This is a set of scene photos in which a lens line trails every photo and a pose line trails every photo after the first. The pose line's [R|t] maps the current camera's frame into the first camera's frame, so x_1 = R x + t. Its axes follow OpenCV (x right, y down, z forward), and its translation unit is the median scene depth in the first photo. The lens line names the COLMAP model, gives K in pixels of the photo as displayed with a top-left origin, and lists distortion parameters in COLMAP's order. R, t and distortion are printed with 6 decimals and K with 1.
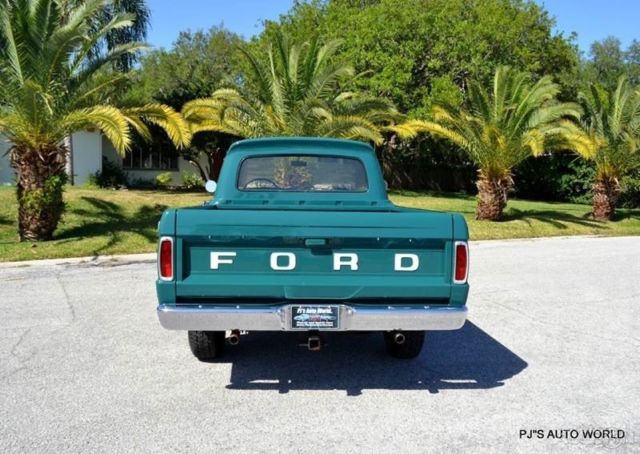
lens RADIAL K [[625.3, 0, 316.8], [0, 625.3, 224.9], [0, 0, 1]] dist [-0.013531, 0.000000]
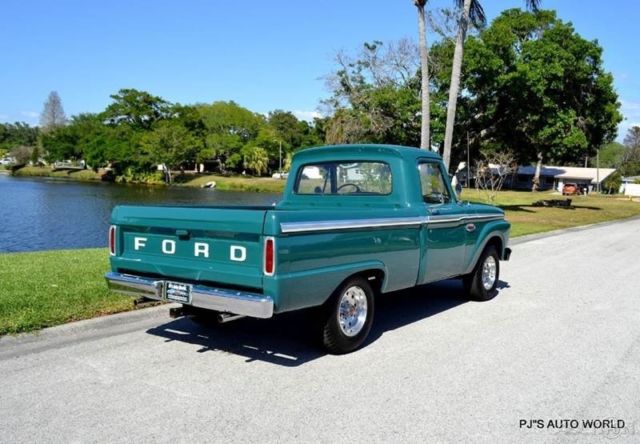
lens RADIAL K [[626.4, 0, 313.6], [0, 626.4, 216.5], [0, 0, 1]] dist [-0.032546, 0.000000]
pose [[0.722739, 0.012973, -0.690999, 1.047051], [-0.034698, 0.999244, -0.017532, 0.008225], [0.690249, 0.036647, 0.722643, 0.274169]]
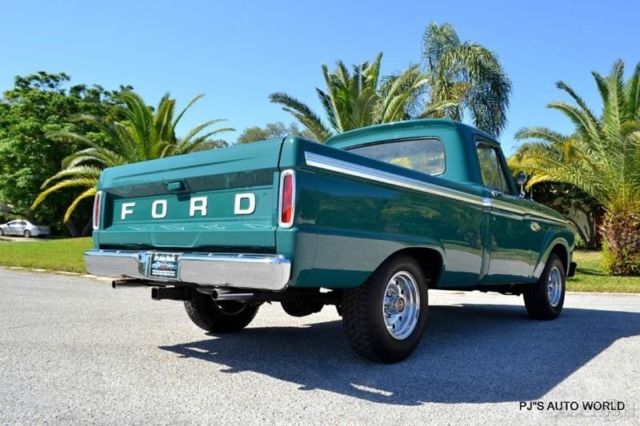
lens RADIAL K [[531.3, 0, 318.7], [0, 531.3, 218.3], [0, 0, 1]] dist [0.053120, -0.001972]
pose [[0.683750, -0.050265, -0.727983, 0.720014], [-0.058443, 0.990648, -0.123293, 0.160543], [0.727372, 0.126848, 0.674418, 0.620435]]
